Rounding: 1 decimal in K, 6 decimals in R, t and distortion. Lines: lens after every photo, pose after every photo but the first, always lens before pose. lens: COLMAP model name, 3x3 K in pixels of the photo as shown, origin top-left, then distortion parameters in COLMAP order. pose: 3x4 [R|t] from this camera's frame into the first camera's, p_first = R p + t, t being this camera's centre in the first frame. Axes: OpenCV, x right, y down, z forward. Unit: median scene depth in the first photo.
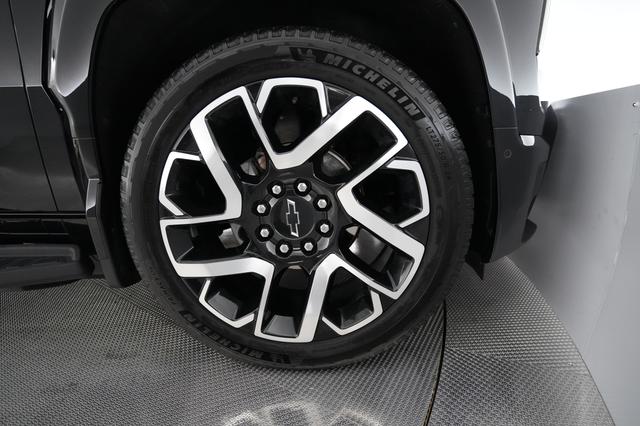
lens RADIAL K [[306.8, 0, 320.0], [0, 306.8, 213.0], [0, 0, 1]] dist [-0.000046, 0.000021]
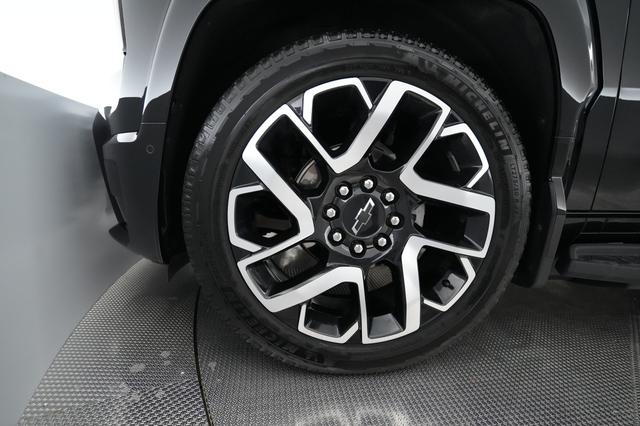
lens RADIAL K [[306.8, 0, 320.0], [0, 306.8, 213.0], [0, 0, 1]] dist [-0.000046, 0.000021]
pose [[0.939360, -0.326154, 0.105955, -0.340559], [0.332074, 0.942245, -0.043607, 0.004506], [-0.085613, 0.076148, 0.993414, 0.017236]]
